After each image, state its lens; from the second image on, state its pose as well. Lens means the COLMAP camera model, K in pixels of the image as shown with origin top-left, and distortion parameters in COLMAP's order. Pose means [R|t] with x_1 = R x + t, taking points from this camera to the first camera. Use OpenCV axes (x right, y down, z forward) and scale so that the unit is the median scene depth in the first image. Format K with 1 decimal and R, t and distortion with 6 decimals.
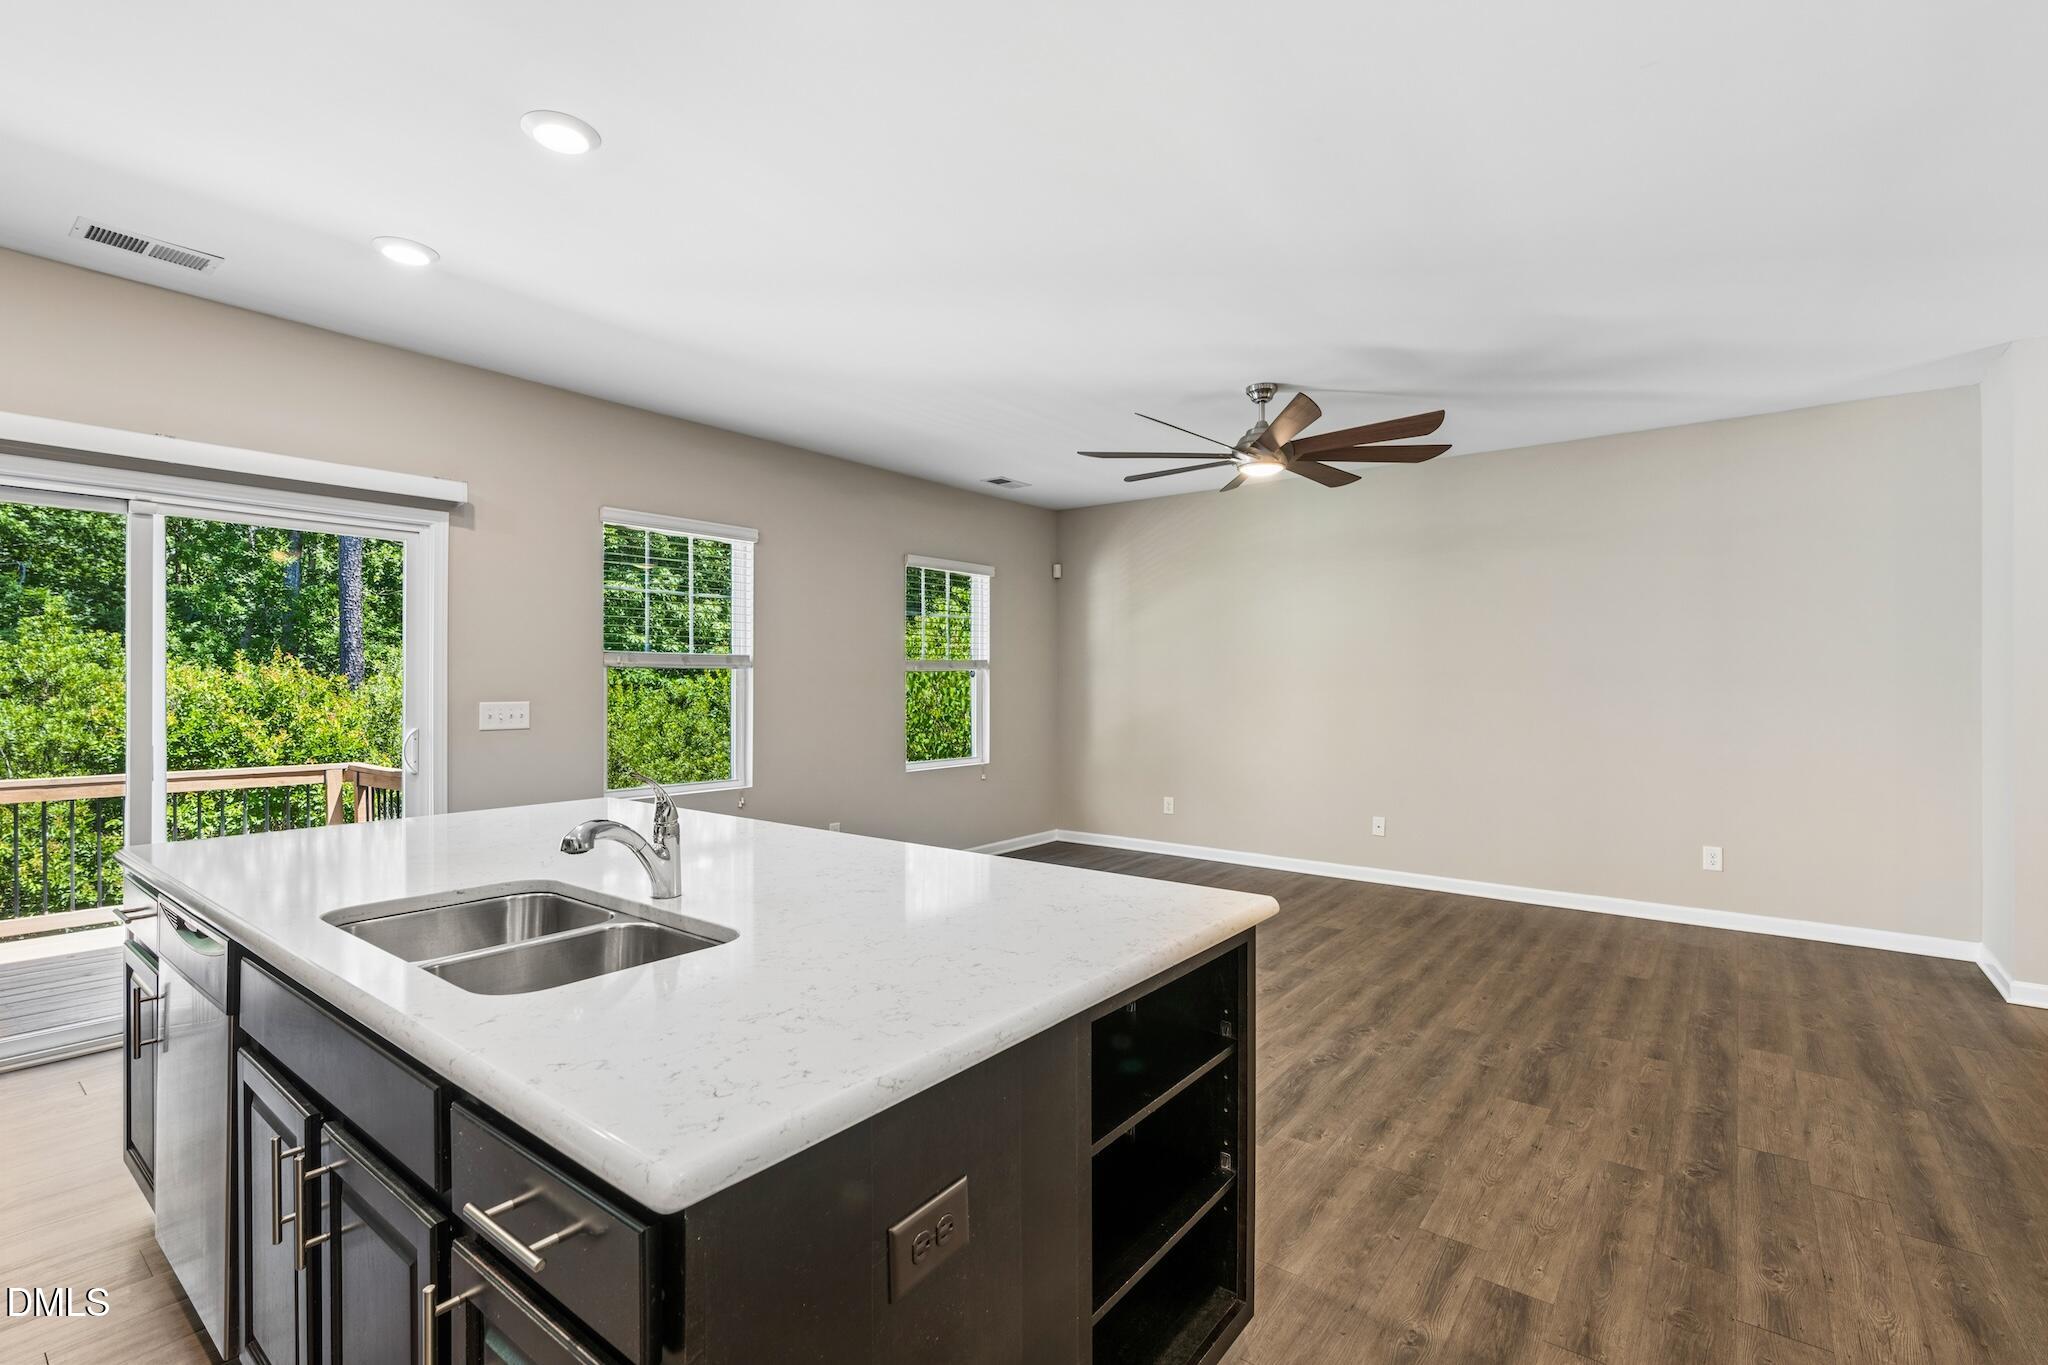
lens RADIAL K [[924.6, 0, 1024.6], [0, 924.6, 686.9], [0, 0, 1]] dist [-0.004796, 0.002553]
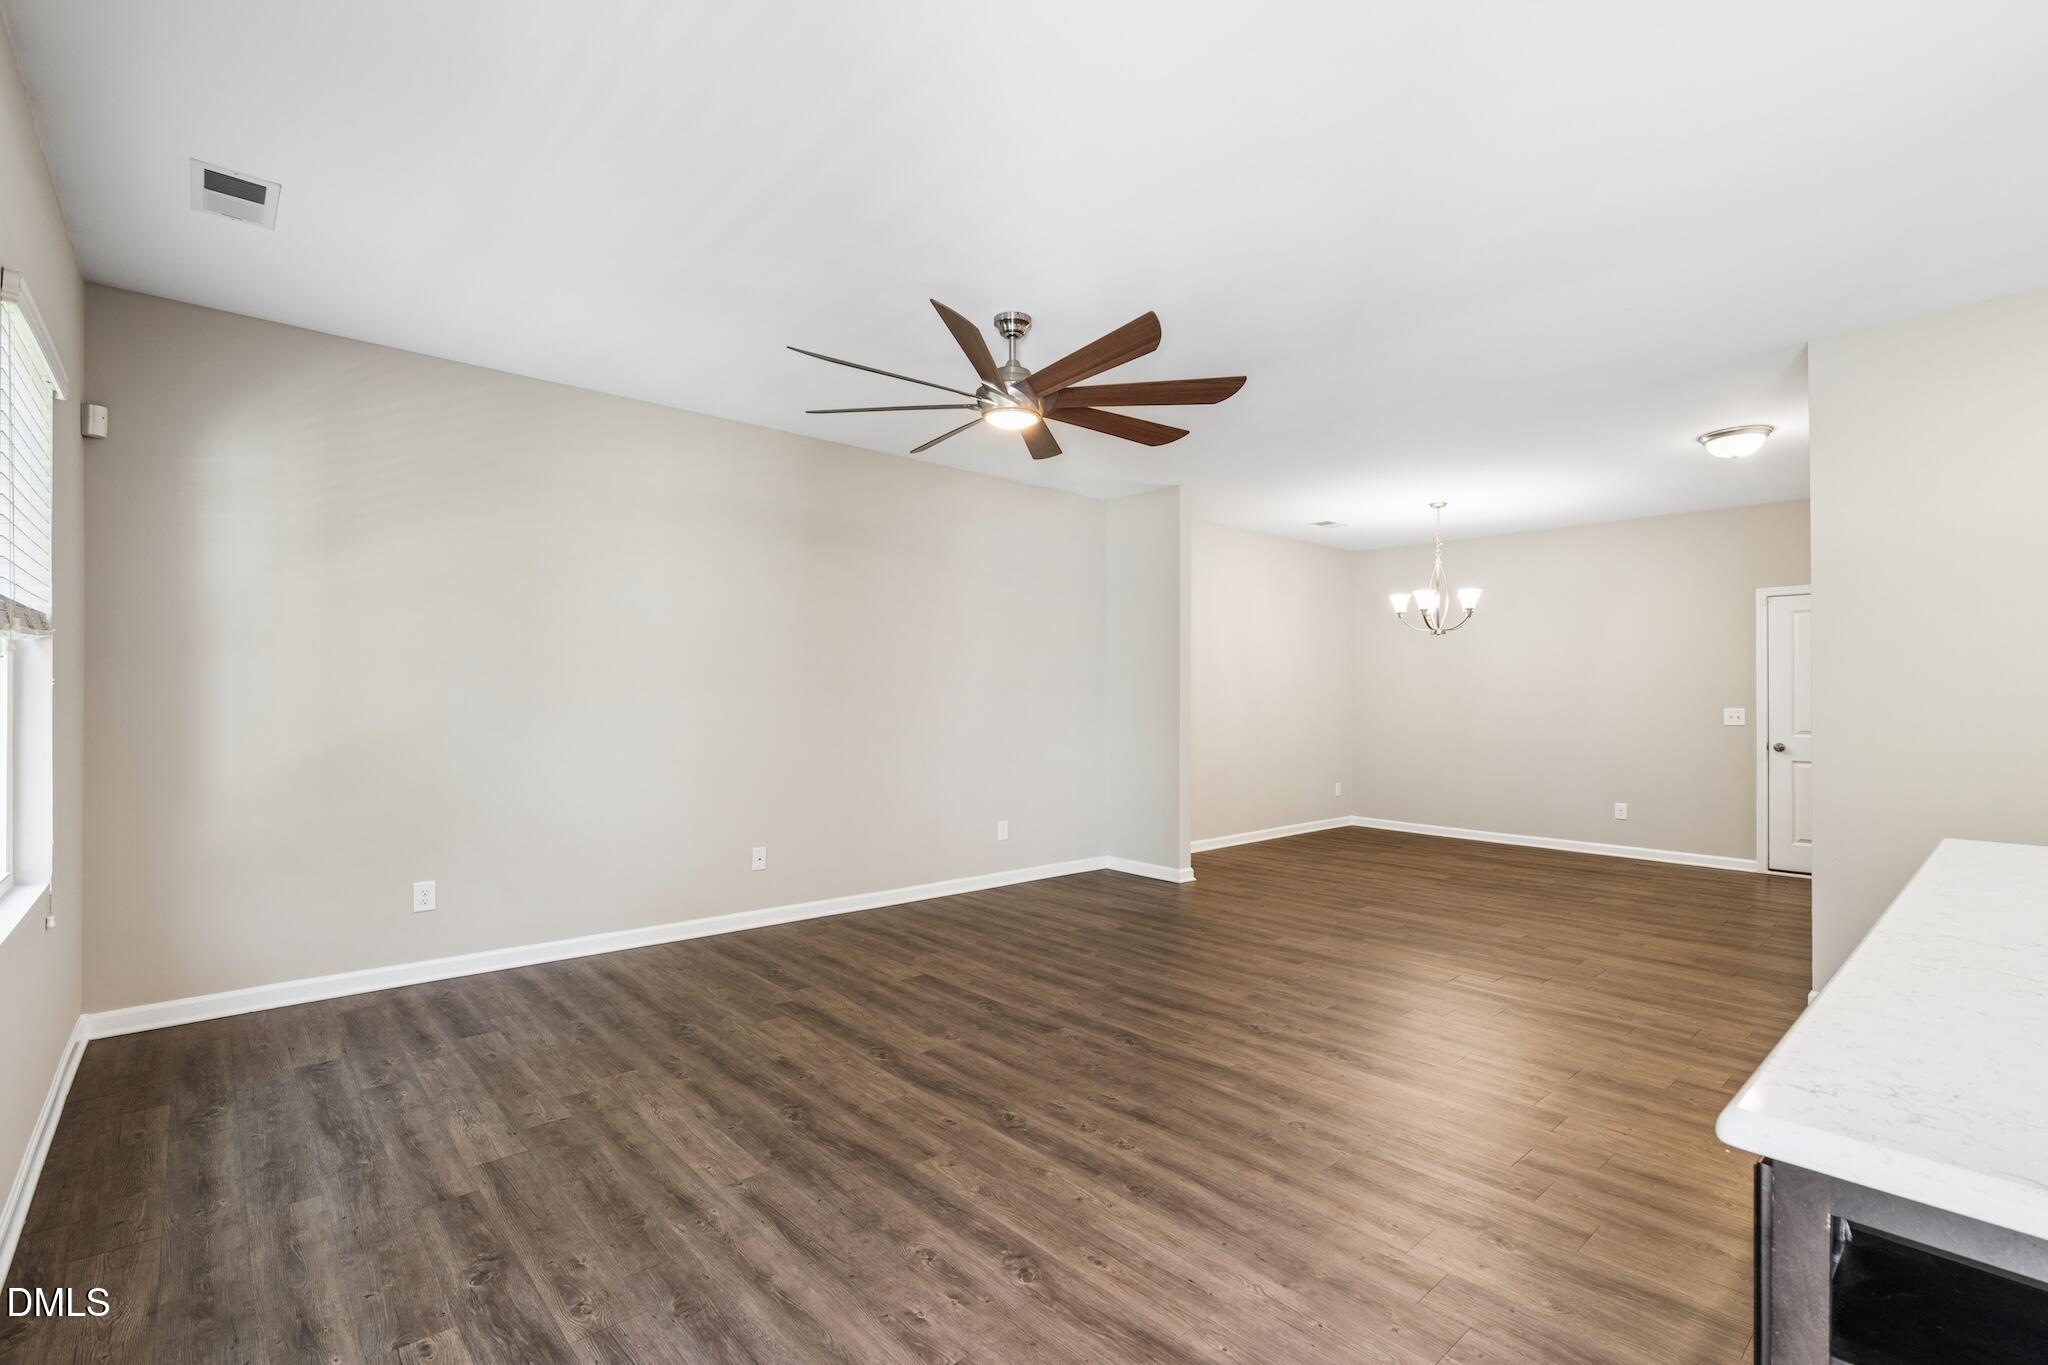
lens RADIAL K [[924.6, 0, 1025.1], [0, 924.6, 685.4], [0, 0, 1]] dist [-0.004796, 0.002553]
pose [[0.182277, 0.014999, 0.983133, -0.536266], [0.001267, 0.999879, -0.015490, 0.012493], [-0.983246, 0.004069, 0.182236, 0.847713]]
